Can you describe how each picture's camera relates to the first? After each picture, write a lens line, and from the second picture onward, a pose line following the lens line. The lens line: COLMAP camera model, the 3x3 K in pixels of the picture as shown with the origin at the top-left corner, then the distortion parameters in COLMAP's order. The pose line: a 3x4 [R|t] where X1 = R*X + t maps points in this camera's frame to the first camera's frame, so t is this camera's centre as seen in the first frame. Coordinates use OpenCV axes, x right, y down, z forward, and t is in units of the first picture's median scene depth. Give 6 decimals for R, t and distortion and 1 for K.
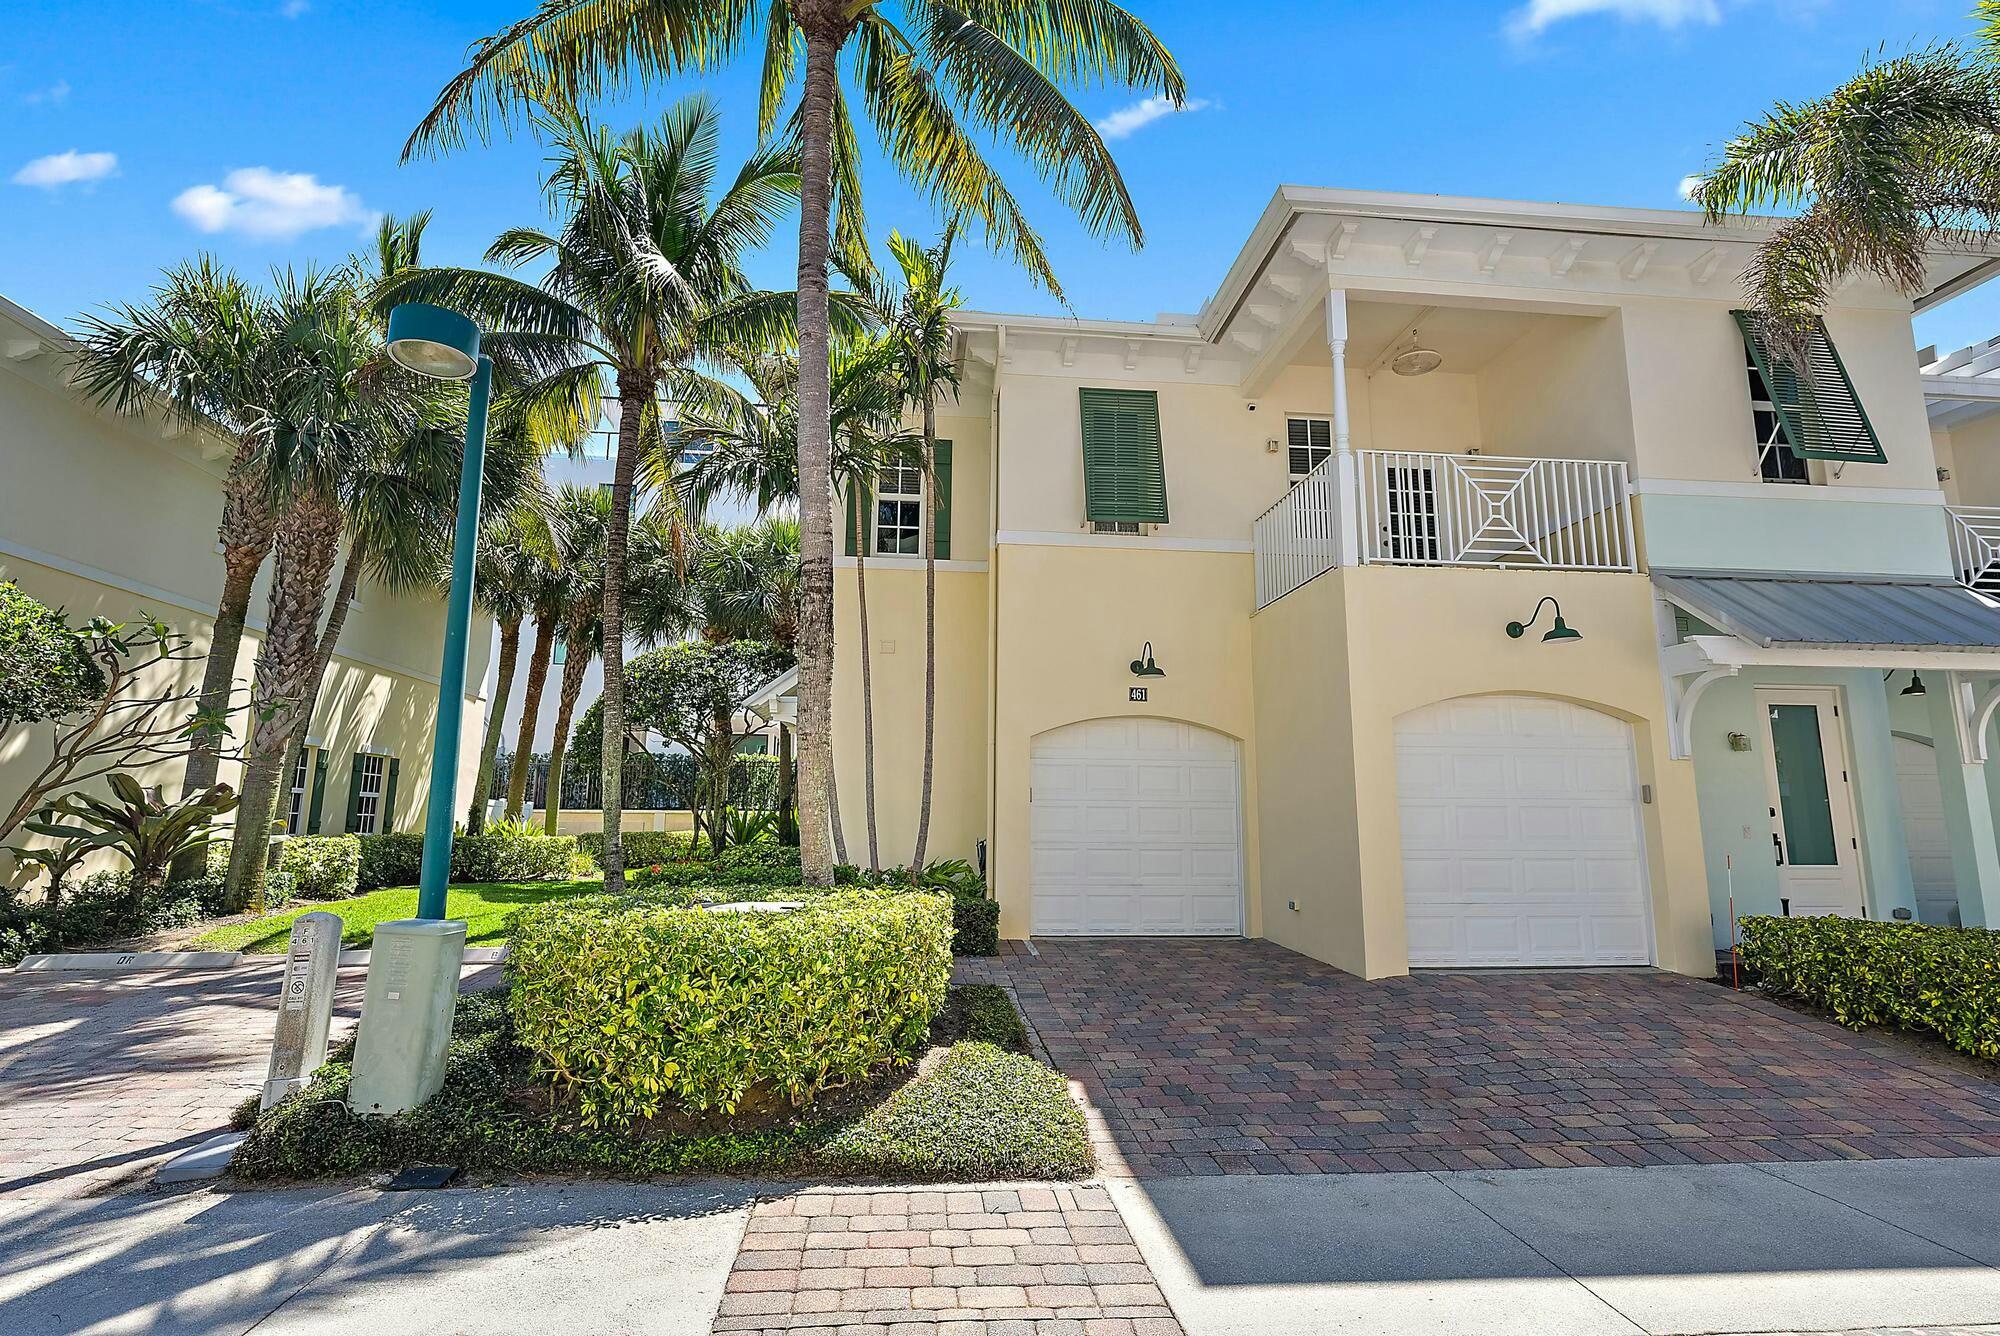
lens RADIAL K [[997.9, 0, 1000.2], [0, 997.9, 661.7], [0, 0, 1]] dist [0.009354, -0.000241]
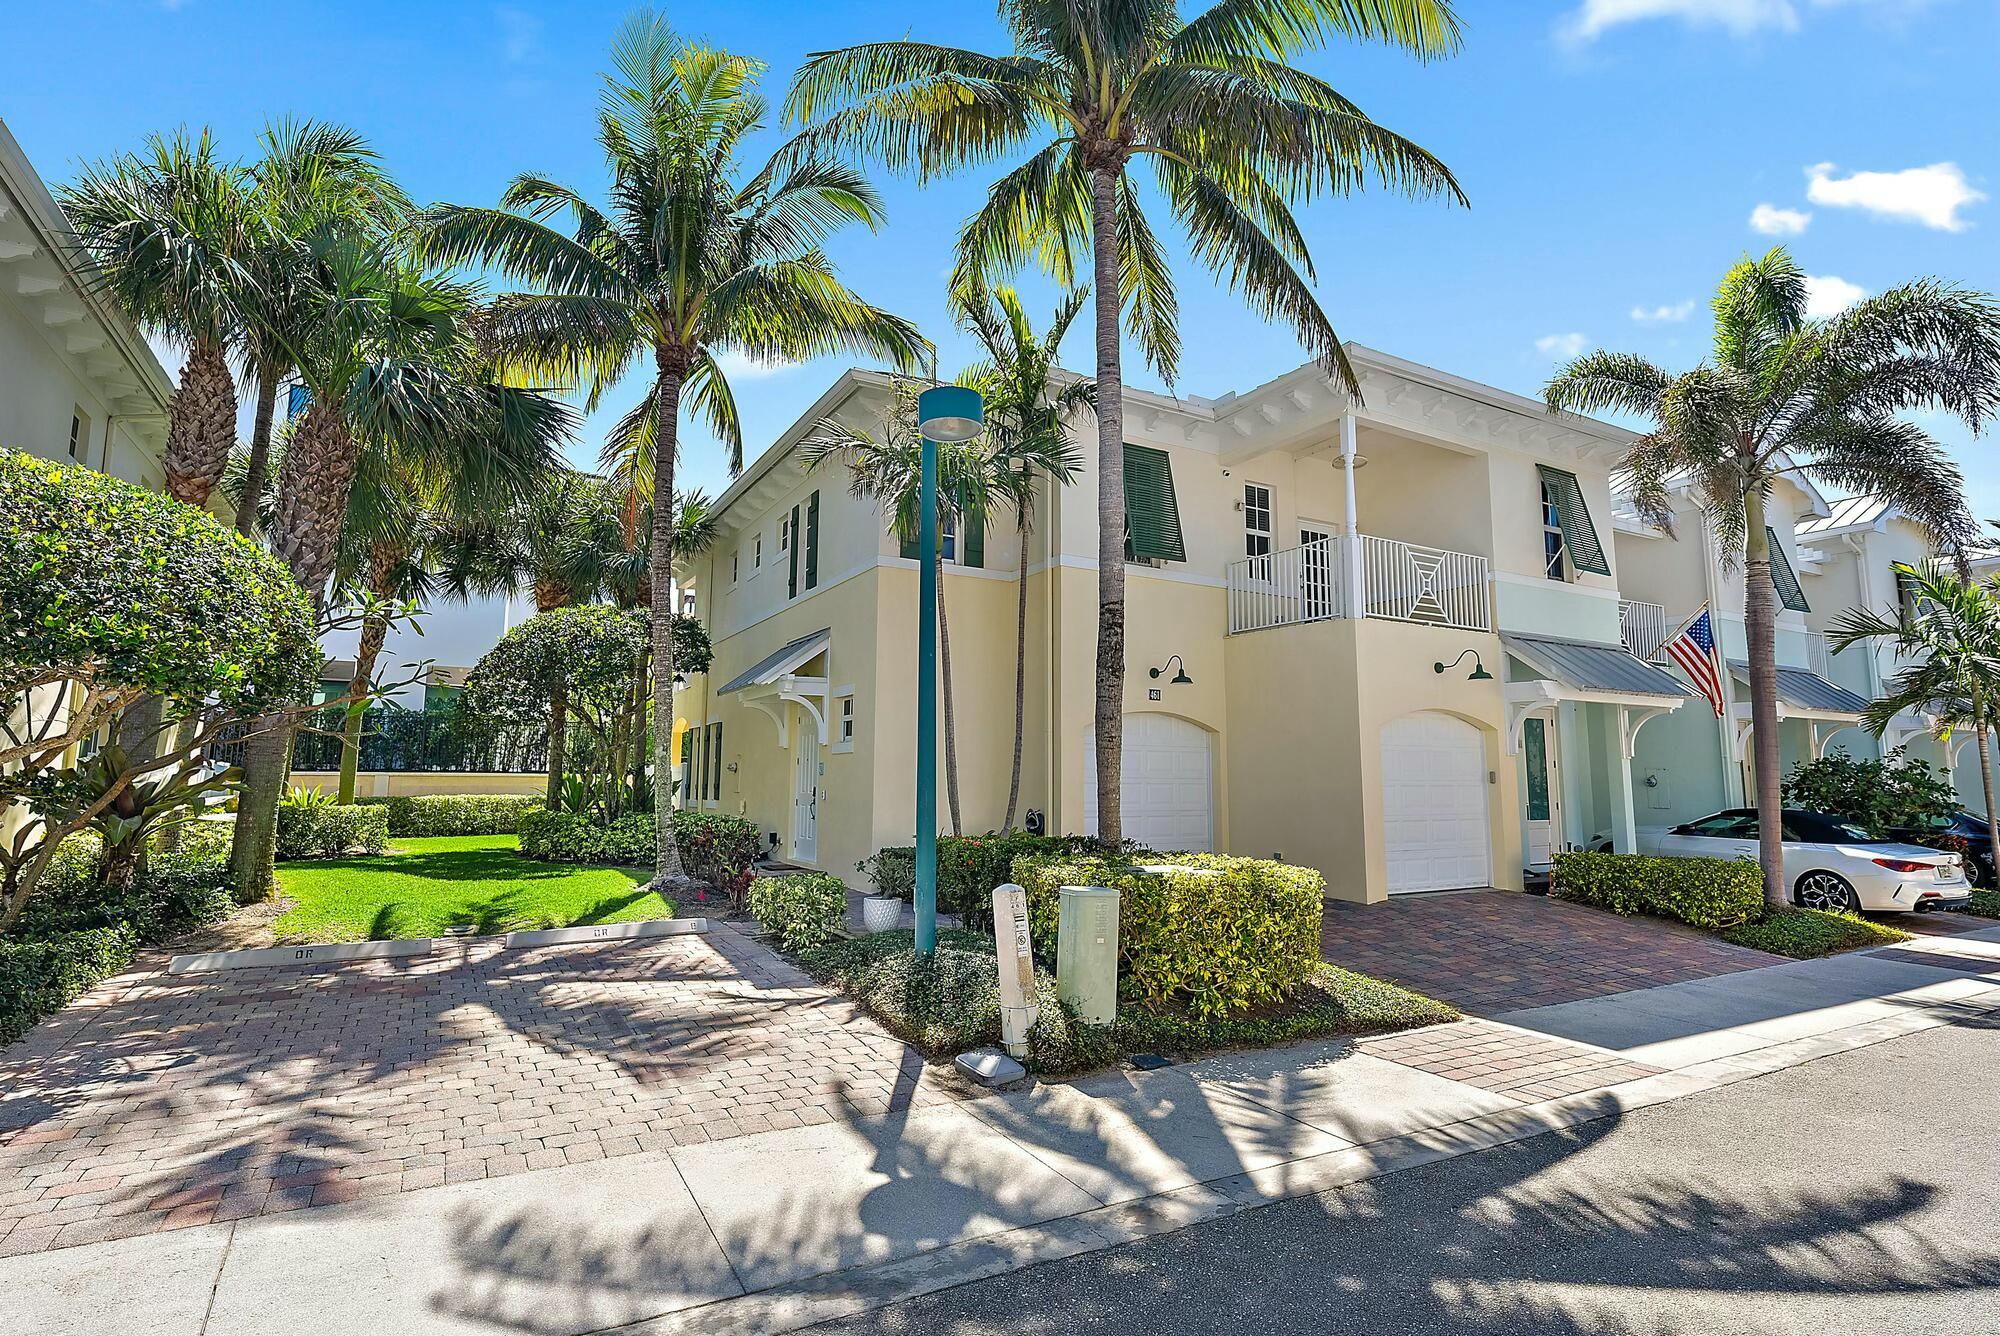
lens RADIAL K [[997.9, 0, 1002.8], [0, 997.9, 663.9], [0, 0, 1]] dist [0.009354, -0.000241]
pose [[0.911671, 0.046678, 0.408261, -0.675272], [-0.066193, 0.997234, 0.033794, -0.044049], [-0.405555, -0.057833, 0.912239, -0.092883]]
